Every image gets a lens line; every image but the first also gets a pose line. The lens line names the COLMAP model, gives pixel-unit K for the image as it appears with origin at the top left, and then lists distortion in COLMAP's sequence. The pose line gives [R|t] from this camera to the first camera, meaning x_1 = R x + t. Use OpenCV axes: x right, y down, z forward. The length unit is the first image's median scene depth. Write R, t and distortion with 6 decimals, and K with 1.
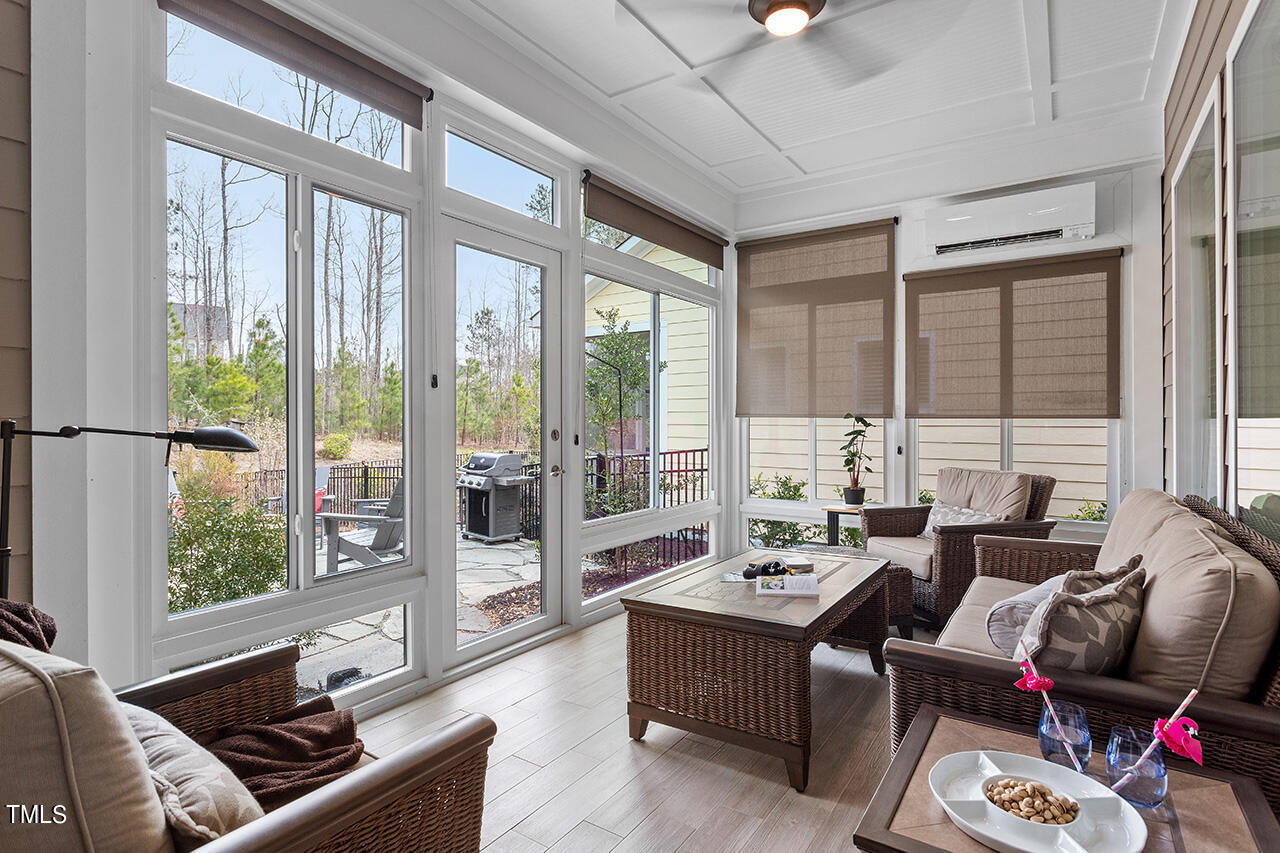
lens RADIAL K [[656.2, 0, 634.0], [0, 656.2, 415.0], [0, 0, 1]] dist [0.002786, -0.000621]
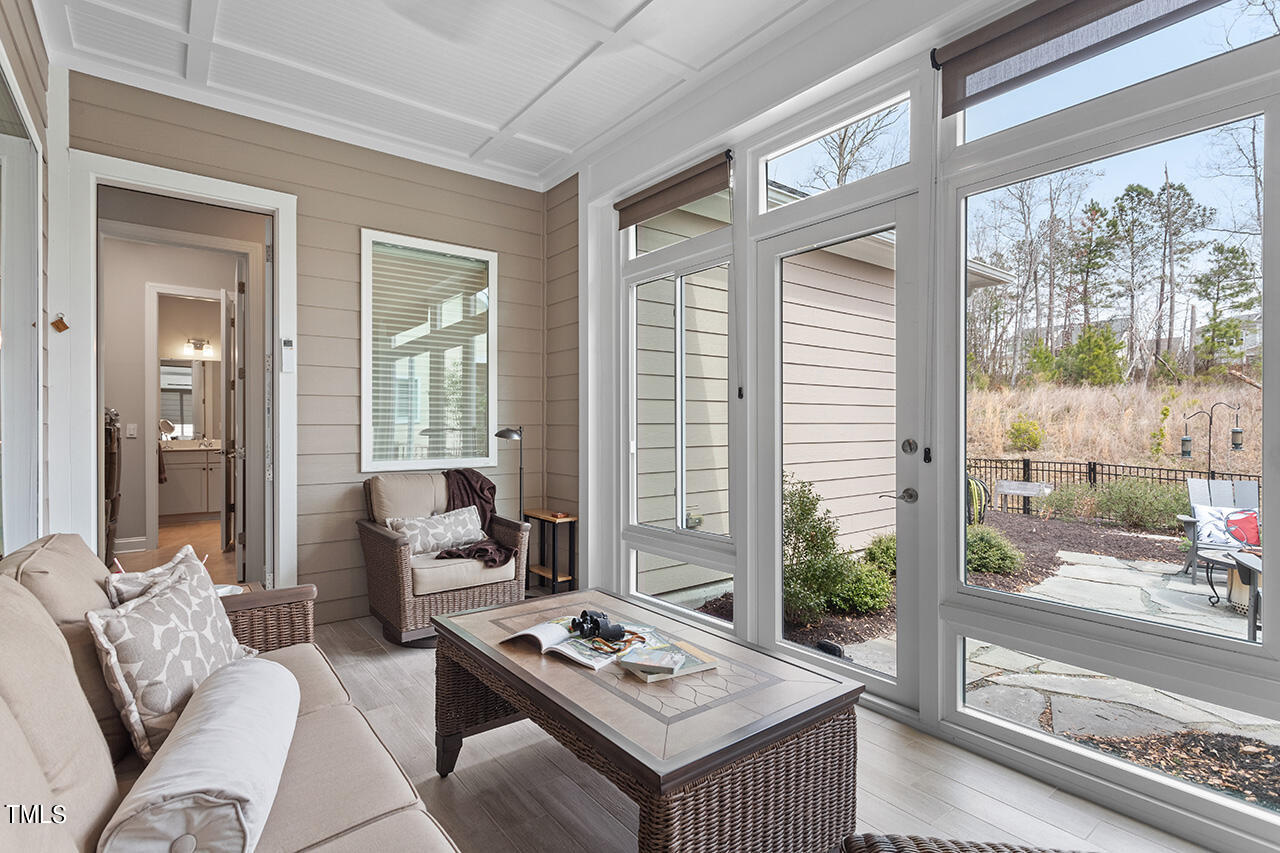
lens RADIAL K [[618.4, 0, 639.9], [0, 618.4, 421.6], [0, 0, 1]] dist [0.015845, 0.000307]
pose [[-0.293951, -0.002154, -0.955818, 0.093939], [0.008300, 0.999954, -0.004806, 0.000309], [0.955785, -0.009346, -0.293919, 0.136234]]
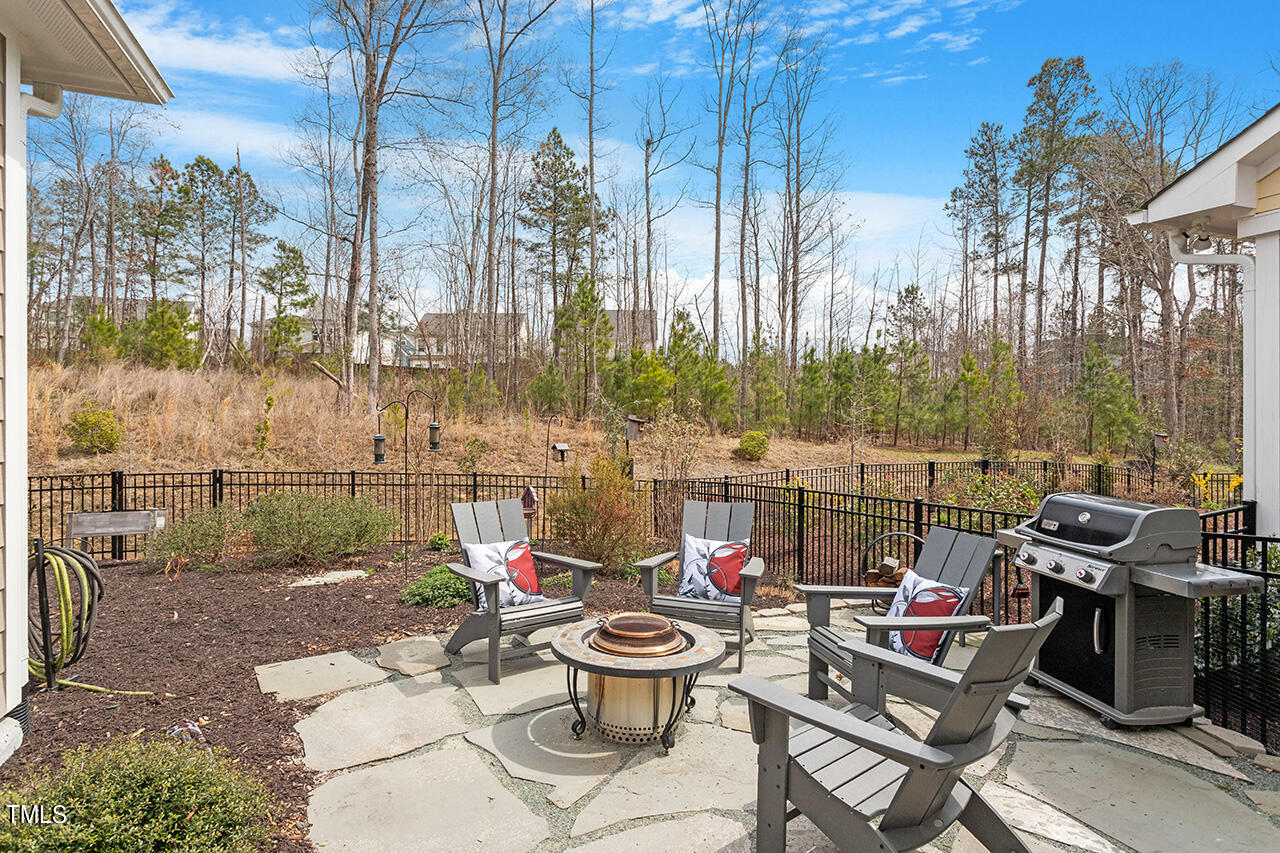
lens RADIAL K [[656.2, 0, 634.0], [0, 656.2, 415.0], [0, 0, 1]] dist [0.002786, -0.000621]
pose [[0.825636, 0.003245, -0.564195, -0.076716], [0.002485, 0.999953, 0.009388, -0.000754], [0.564198, -0.009153, 0.825589, 0.159128]]
